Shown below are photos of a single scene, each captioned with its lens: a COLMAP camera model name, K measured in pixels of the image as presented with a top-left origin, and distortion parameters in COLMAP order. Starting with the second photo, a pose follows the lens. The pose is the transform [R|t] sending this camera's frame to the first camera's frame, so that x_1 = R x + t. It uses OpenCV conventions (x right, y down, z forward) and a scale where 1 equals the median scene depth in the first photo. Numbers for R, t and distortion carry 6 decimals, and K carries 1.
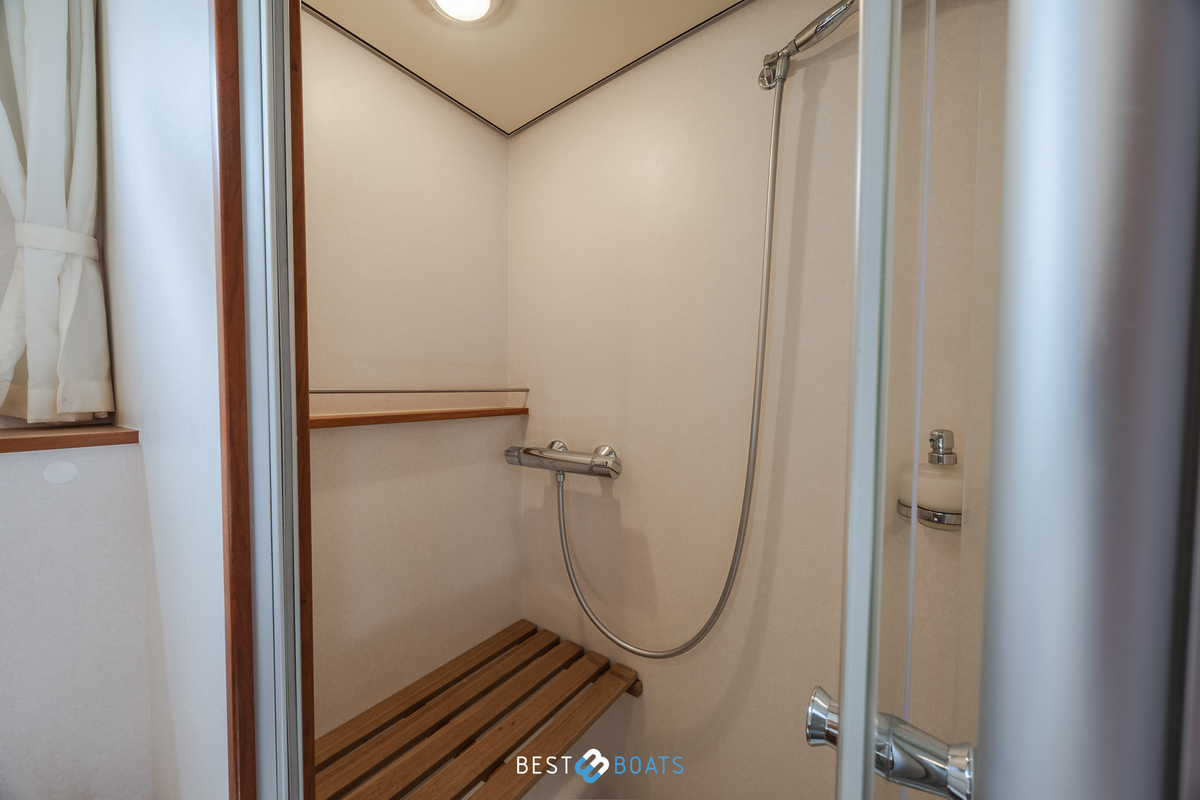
lens RADIAL K [[458.6, 0, 596.5], [0, 458.6, 402.8], [0, 0, 1]] dist [-0.003277, 0.000225]
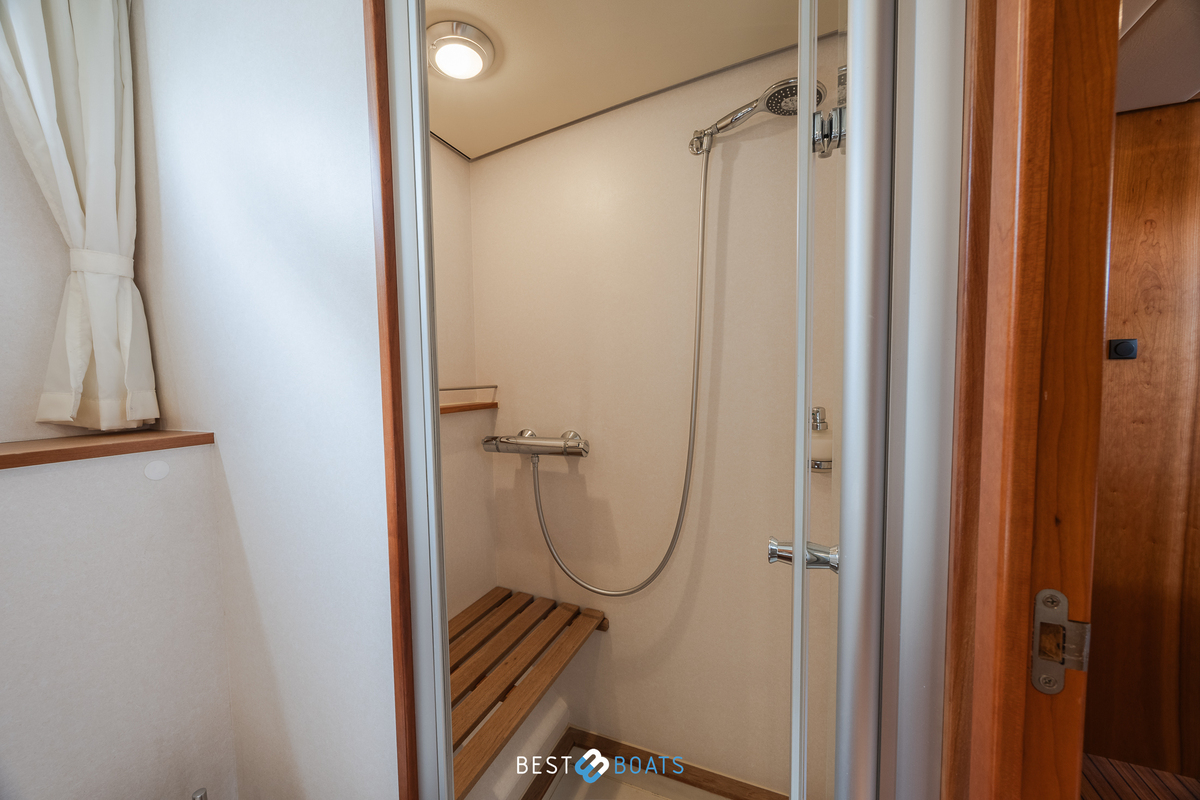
lens RADIAL K [[458.6, 0, 596.3], [0, 458.6, 401.8], [0, 0, 1]] dist [-0.003277, 0.000225]
pose [[0.978675, -0.034378, 0.202519, -0.193140], [0.030840, 0.999312, 0.020601, -0.008117], [-0.203088, -0.013916, 0.979062, -0.237410]]
